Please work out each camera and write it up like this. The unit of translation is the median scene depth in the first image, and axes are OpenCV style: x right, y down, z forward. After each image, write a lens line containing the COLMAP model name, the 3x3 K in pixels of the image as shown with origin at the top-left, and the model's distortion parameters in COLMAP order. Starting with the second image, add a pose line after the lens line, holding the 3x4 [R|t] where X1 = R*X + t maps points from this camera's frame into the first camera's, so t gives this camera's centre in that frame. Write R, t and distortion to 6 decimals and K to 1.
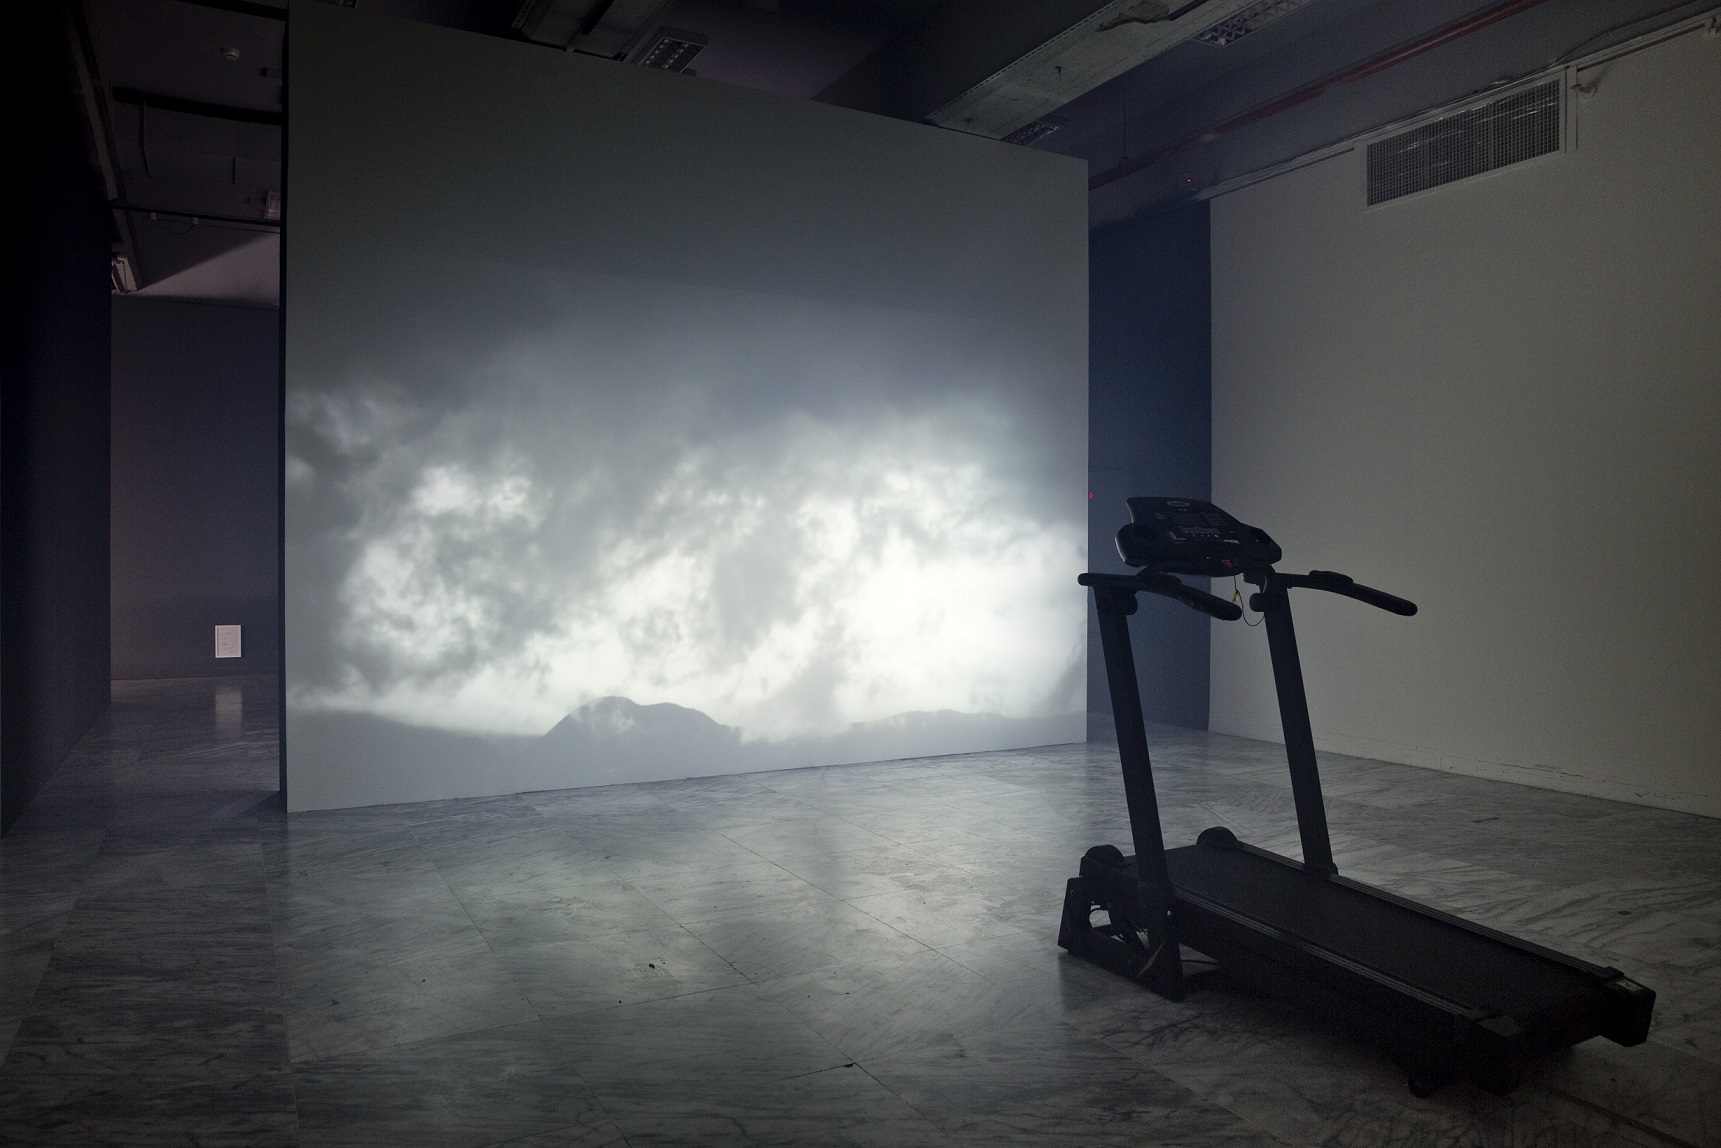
lens RADIAL K [[1154.5, 0, 874.5], [0, 1154.5, 560.9], [0, 0, 1]] dist [-0.042860, 0.003428]
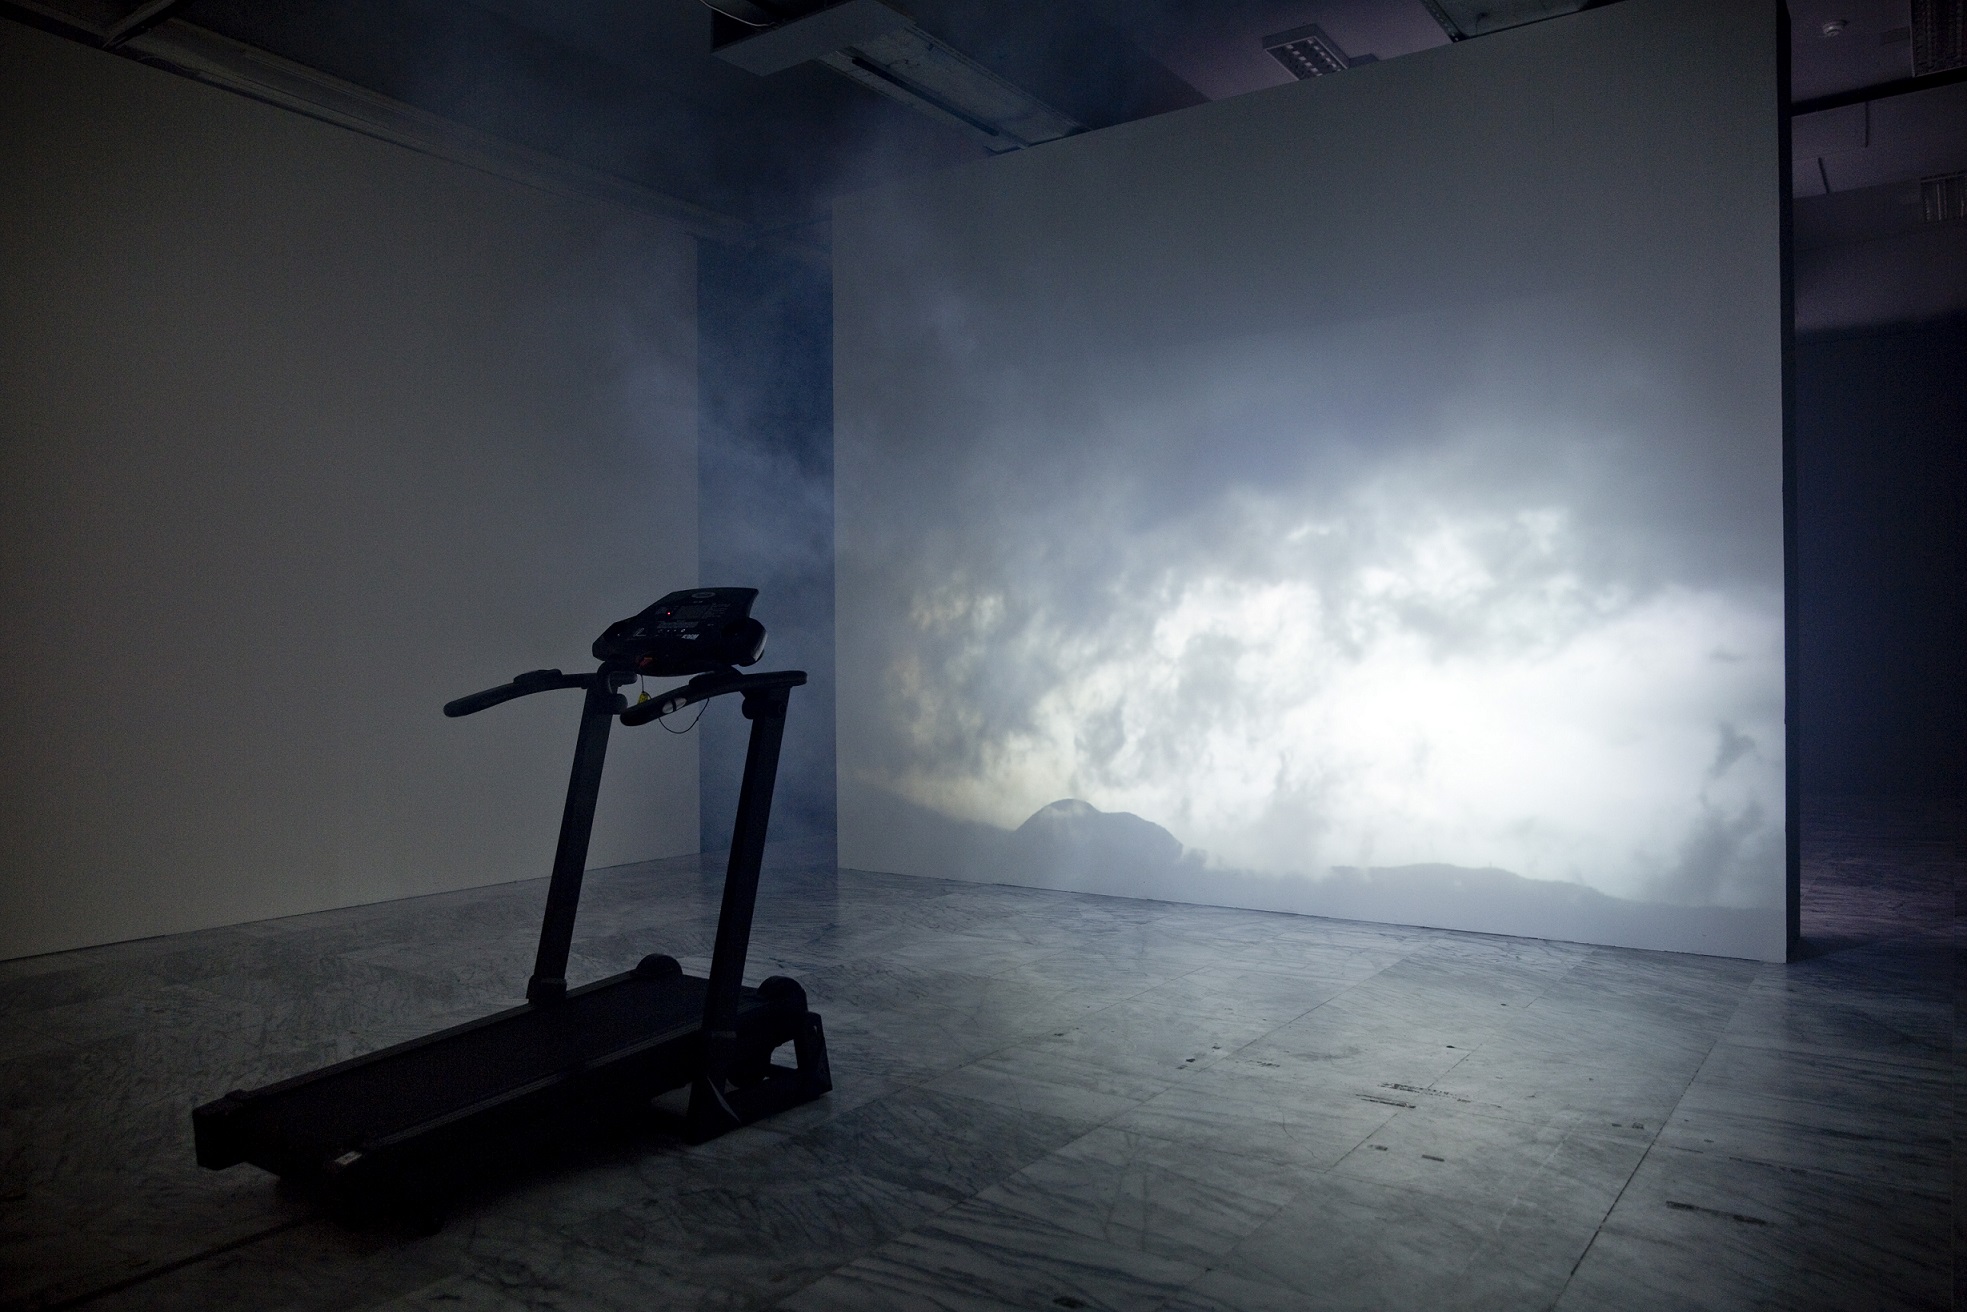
lens RADIAL K [[1386.4, 0, 988.3], [0, 1386.4, 662.6], [0, 0, 1]] dist [-0.072425, -0.002553]
pose [[0.460672, -0.001325, -0.887569, 0.740812], [0.006809, 0.999975, 0.002041, 0.000146], [0.887544, -0.006984, 0.460669, 0.392996]]
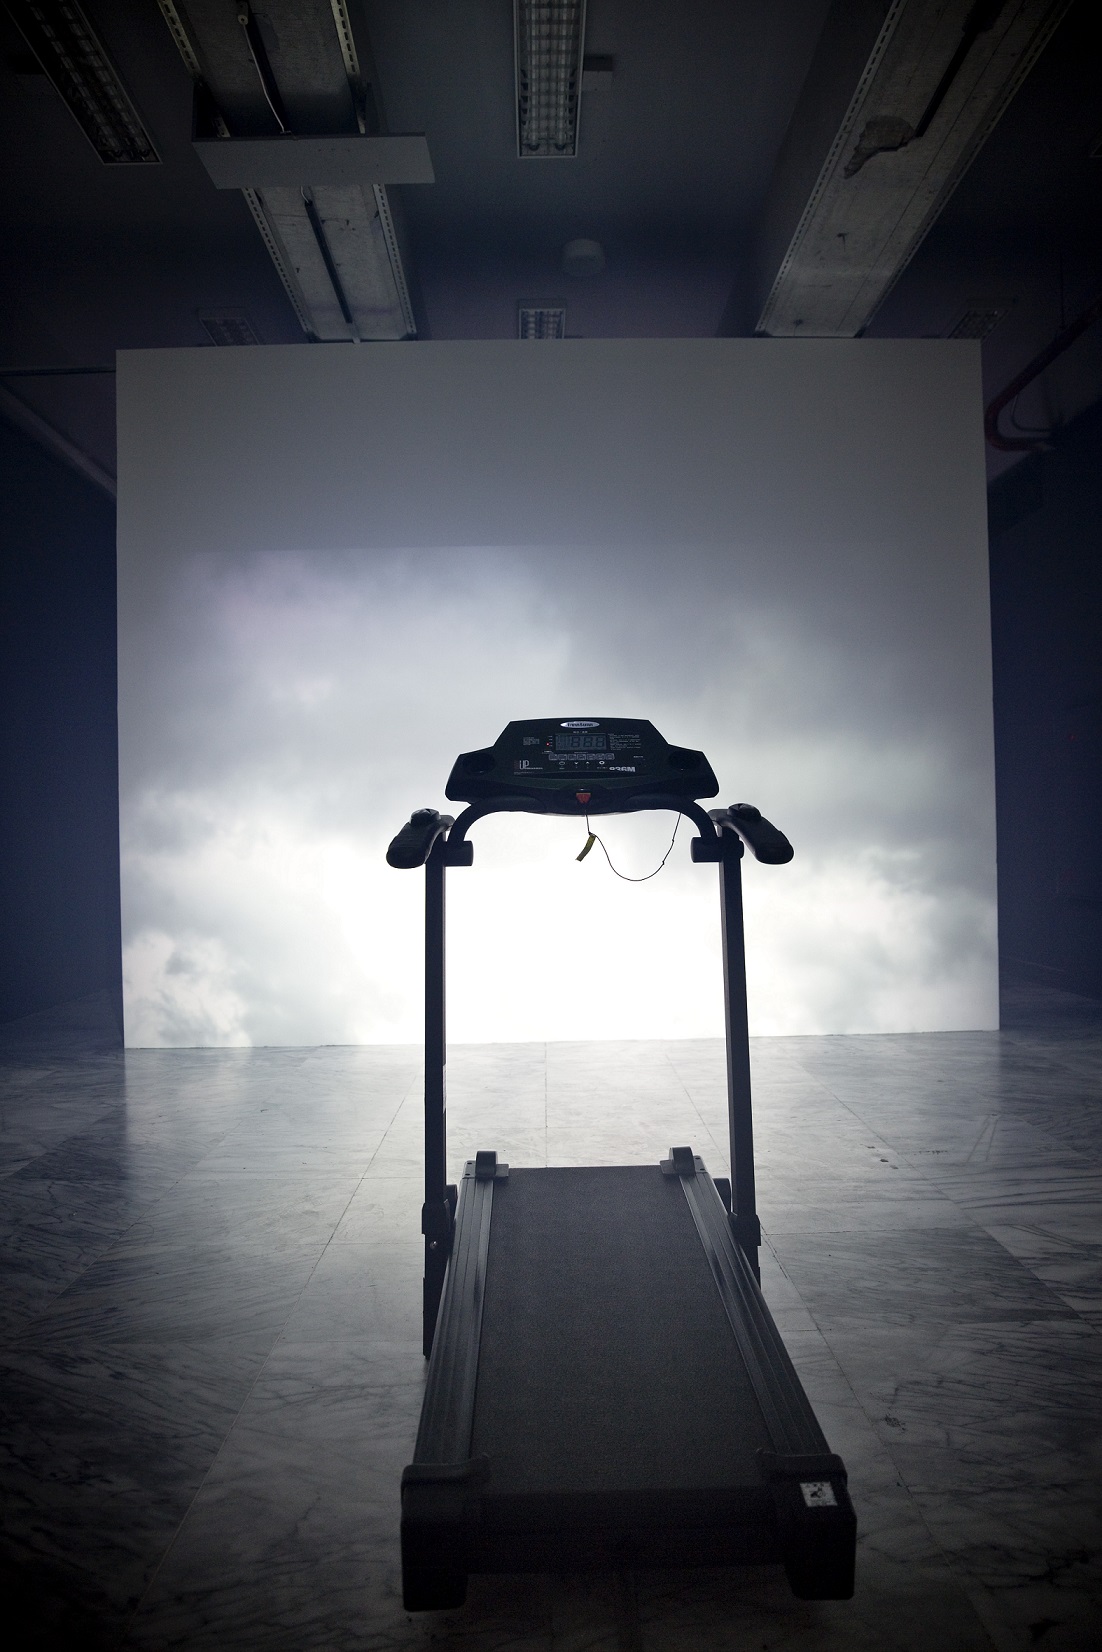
lens RADIAL K [[1108.2, 0, 541.8], [0, 1108.2, 829.6], [0, 0, 1]] dist [-0.042860, 0.003428]
pose [[0.884725, -0.023957, -0.465497, 0.322734], [0.021351, 0.999713, -0.010870, 0.016114], [0.465624, -0.000322, 0.884983, 0.172231]]
